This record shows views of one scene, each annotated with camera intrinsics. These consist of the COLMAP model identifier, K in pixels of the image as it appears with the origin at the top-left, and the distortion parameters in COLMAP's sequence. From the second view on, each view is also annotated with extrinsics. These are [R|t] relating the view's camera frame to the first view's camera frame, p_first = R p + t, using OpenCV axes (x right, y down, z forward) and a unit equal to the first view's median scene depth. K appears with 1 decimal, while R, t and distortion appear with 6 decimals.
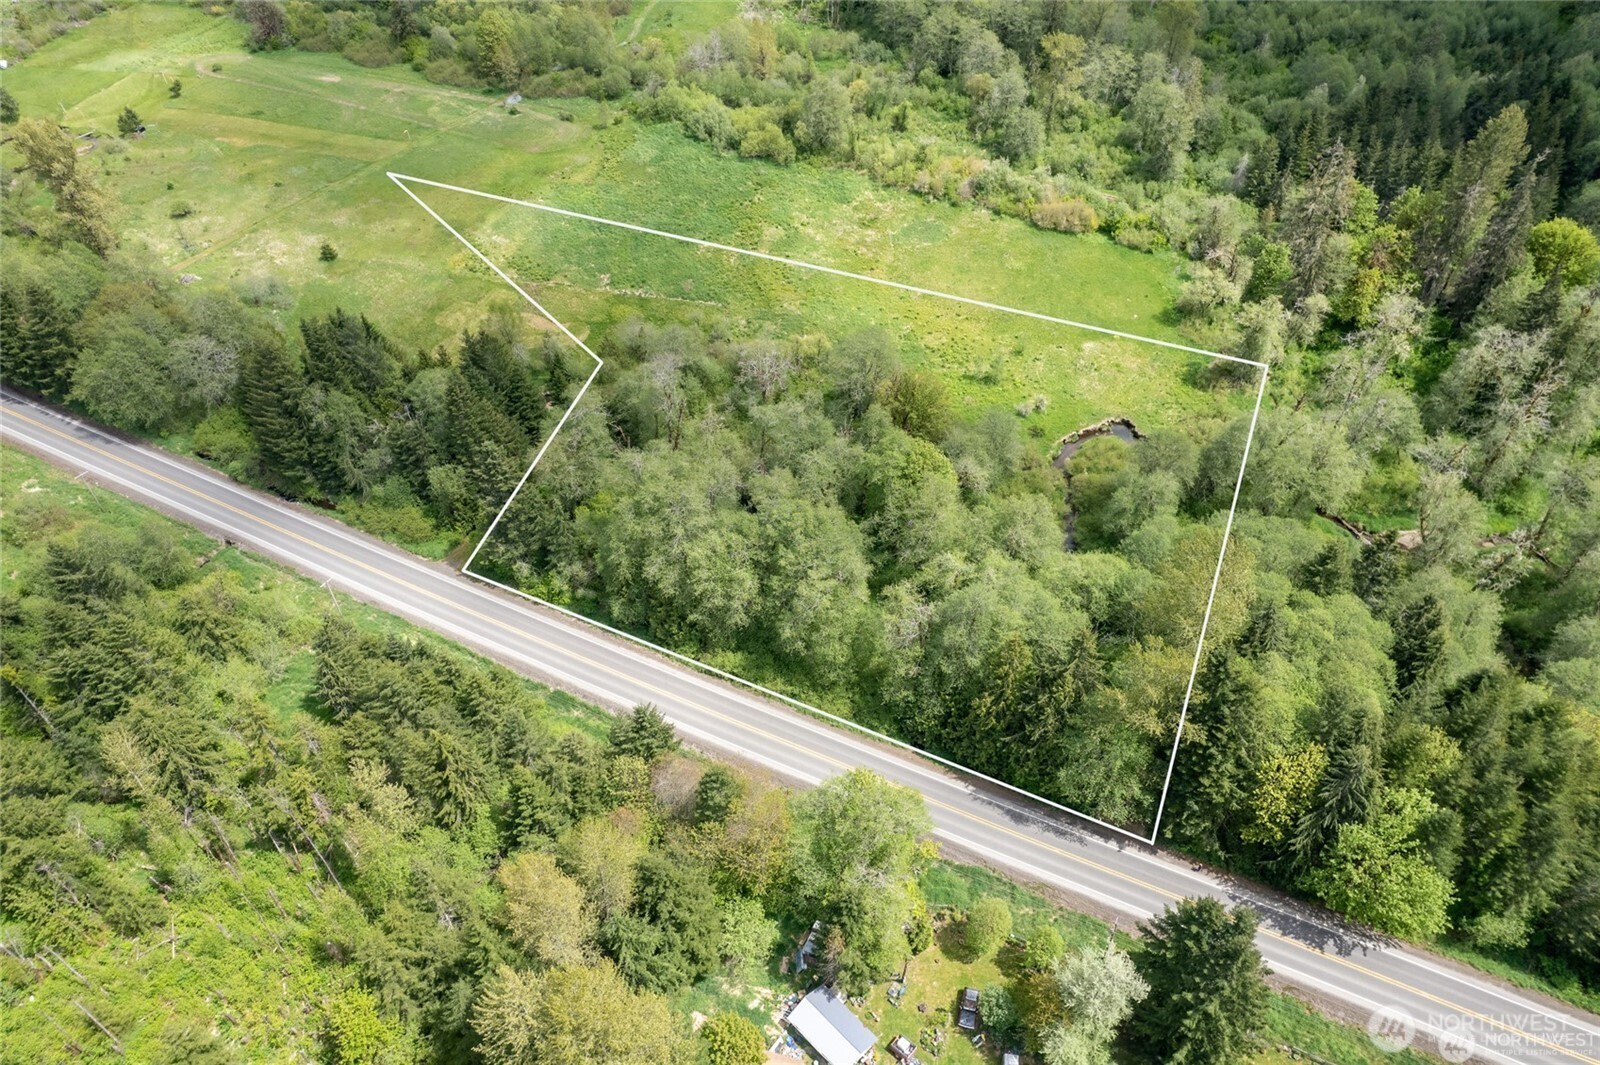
lens RADIAL K [[1051.9, 0, 808.0], [0, 1051.9, 500.8], [0, 0, 1]] dist [-0.091830, 0.102197]
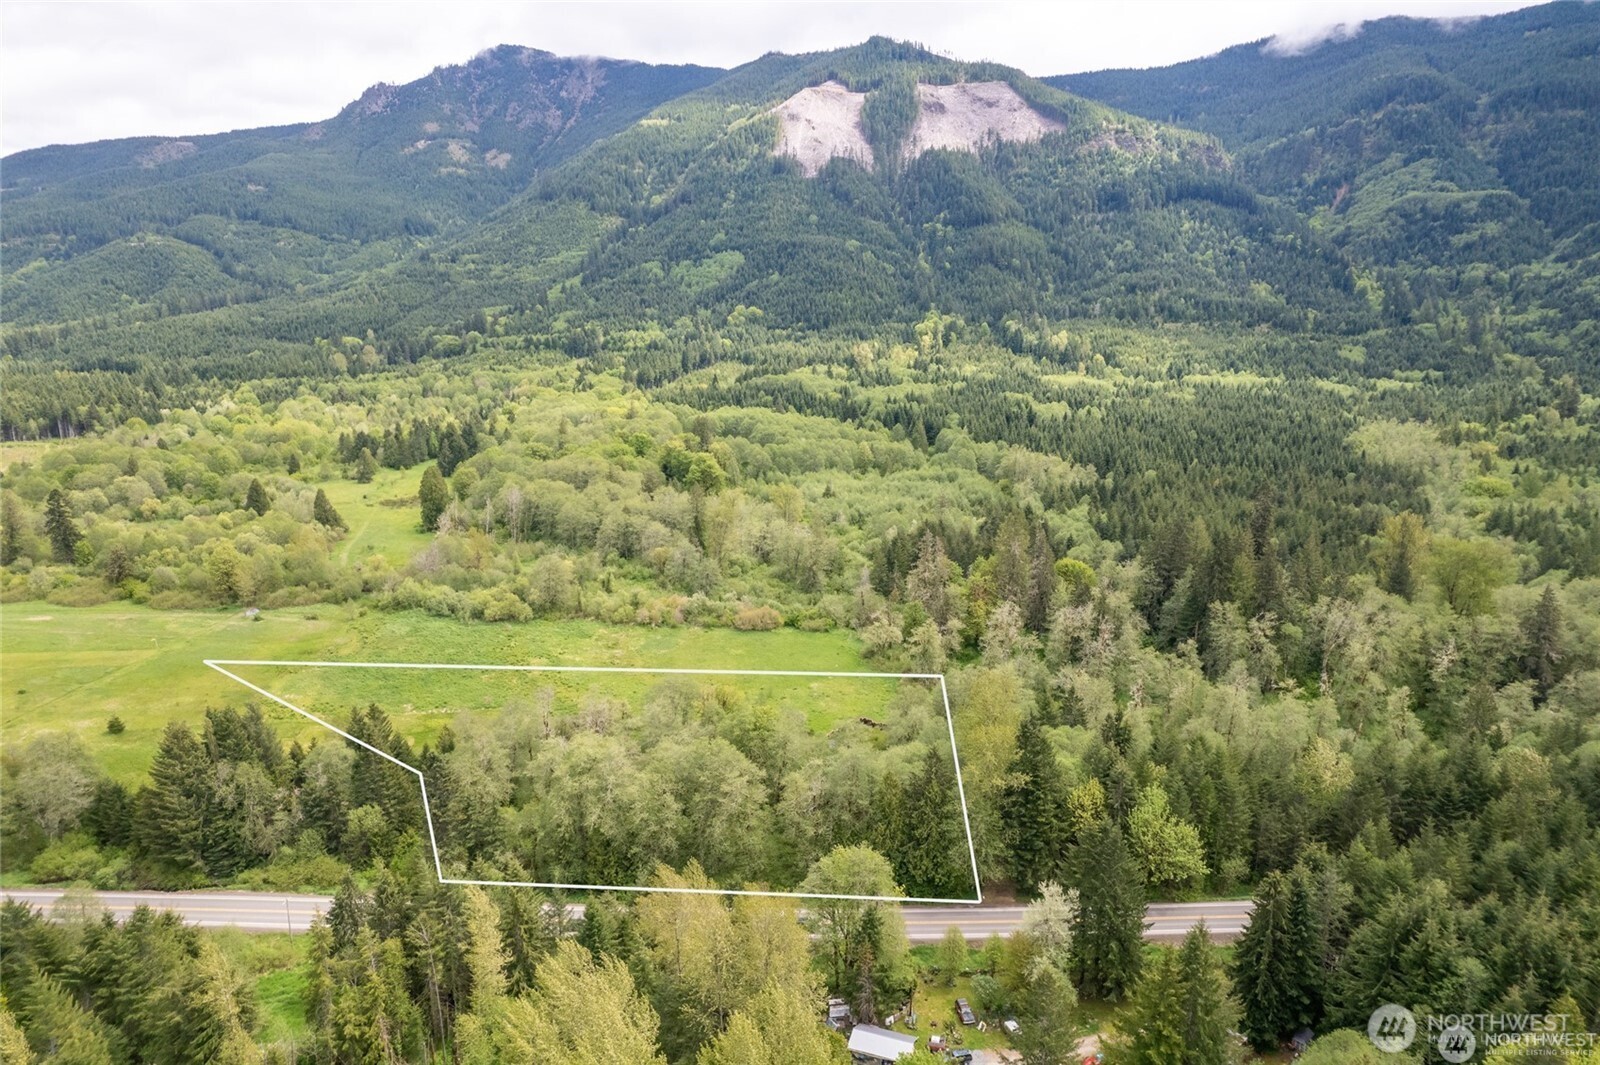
lens RADIAL K [[1051.9, 0, 808.0], [0, 1051.9, 500.8], [0, 0, 1]] dist [-0.091830, 0.102197]
pose [[0.902240, -0.069535, 0.425592, -0.244206], [0.285106, 0.836631, -0.467722, 0.232920], [-0.323541, 0.543336, 0.774666, -0.132764]]
